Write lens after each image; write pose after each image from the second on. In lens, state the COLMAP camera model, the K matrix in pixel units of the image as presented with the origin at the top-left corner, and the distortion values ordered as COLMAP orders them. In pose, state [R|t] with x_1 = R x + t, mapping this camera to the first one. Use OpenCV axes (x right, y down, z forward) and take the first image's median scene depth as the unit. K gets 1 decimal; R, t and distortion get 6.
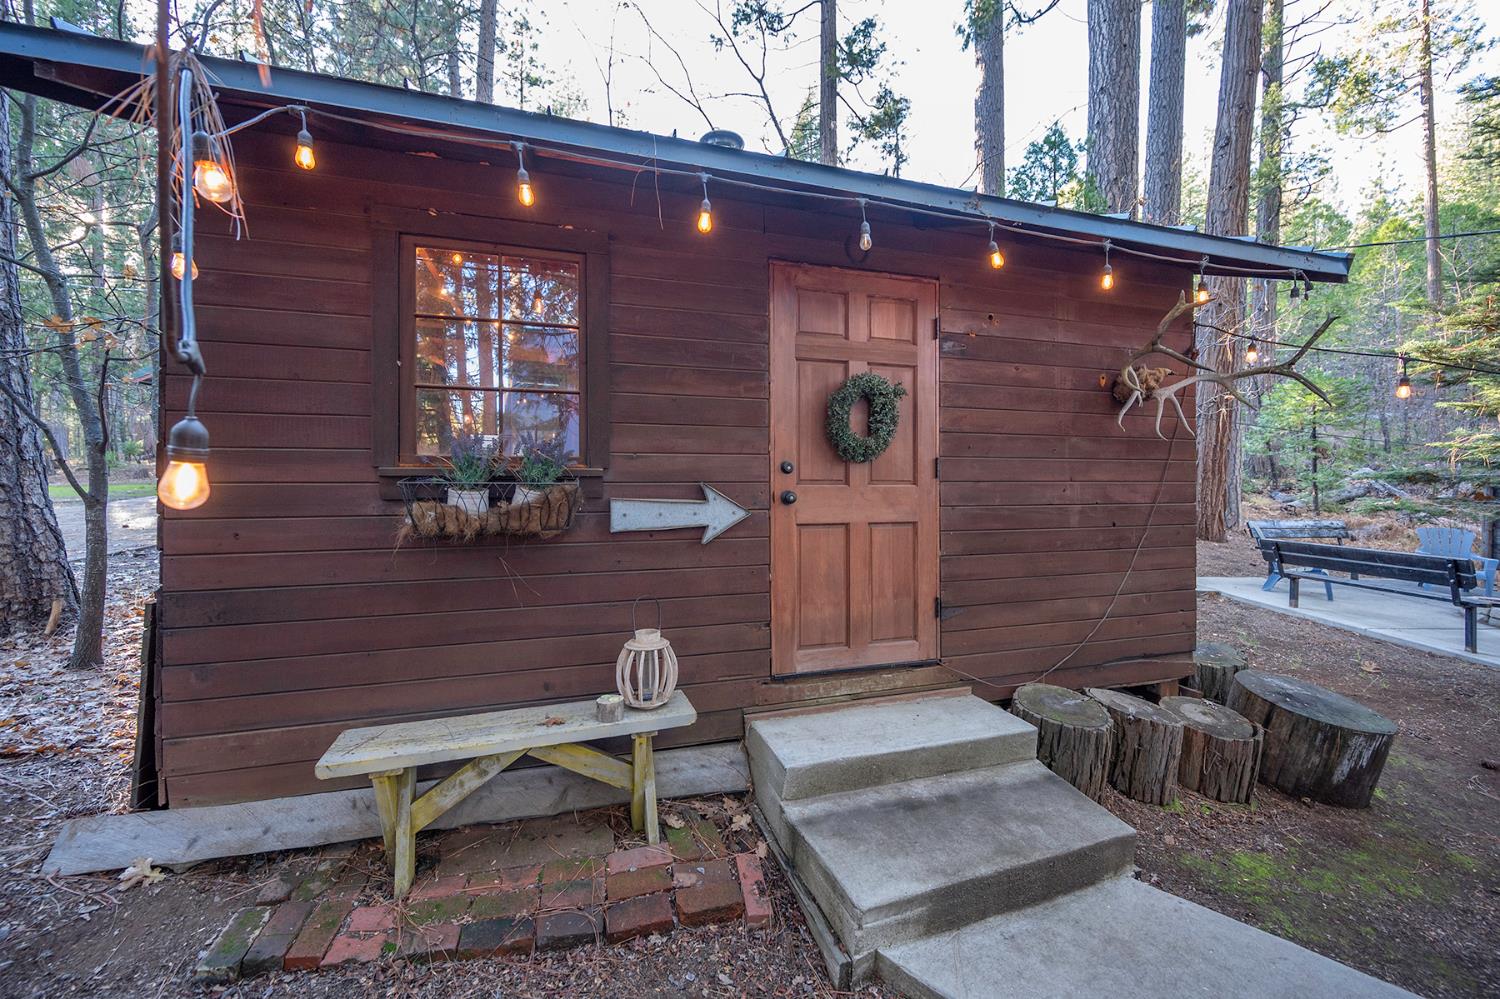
lens RADIAL K [[602.7, 0, 750.0], [0, 602.7, 499.5], [0, 0, 1]] dist [-0.000638, -0.000231]
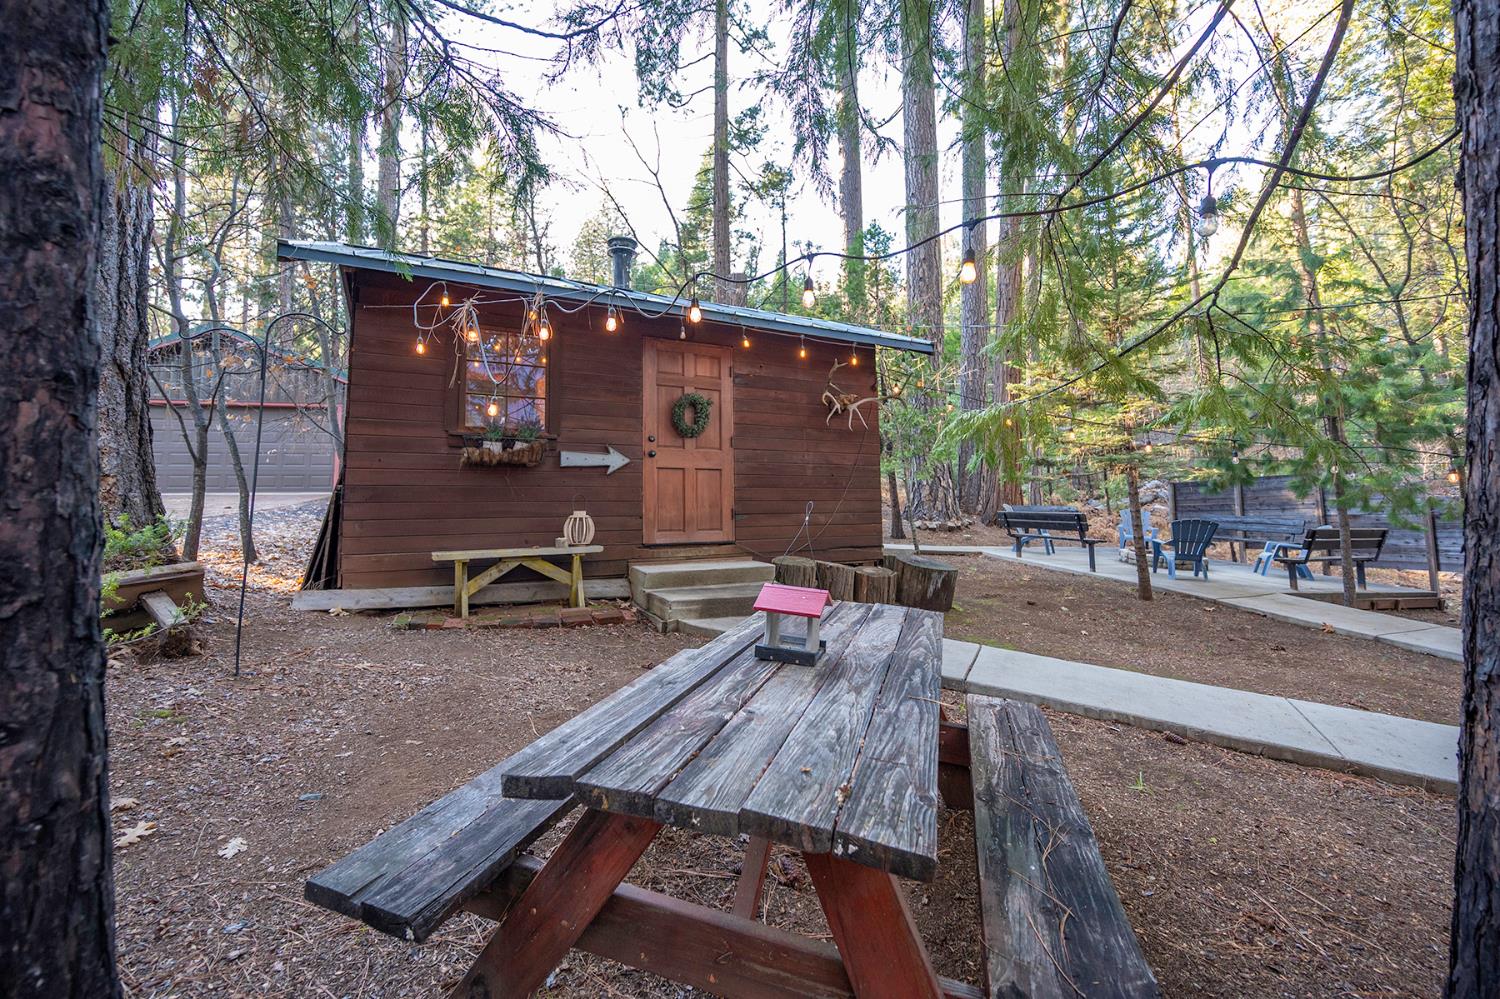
lens RADIAL K [[611.9, 0, 776.7], [0, 611.9, 470.8], [0, 0, 1]] dist [-0.000514, -0.000056]
pose [[0.982029, 0.001137, 0.188724, 0.081413], [0.014799, 0.996439, -0.083011, 0.212443], [-0.188147, 0.084312, 0.978515, -0.980359]]
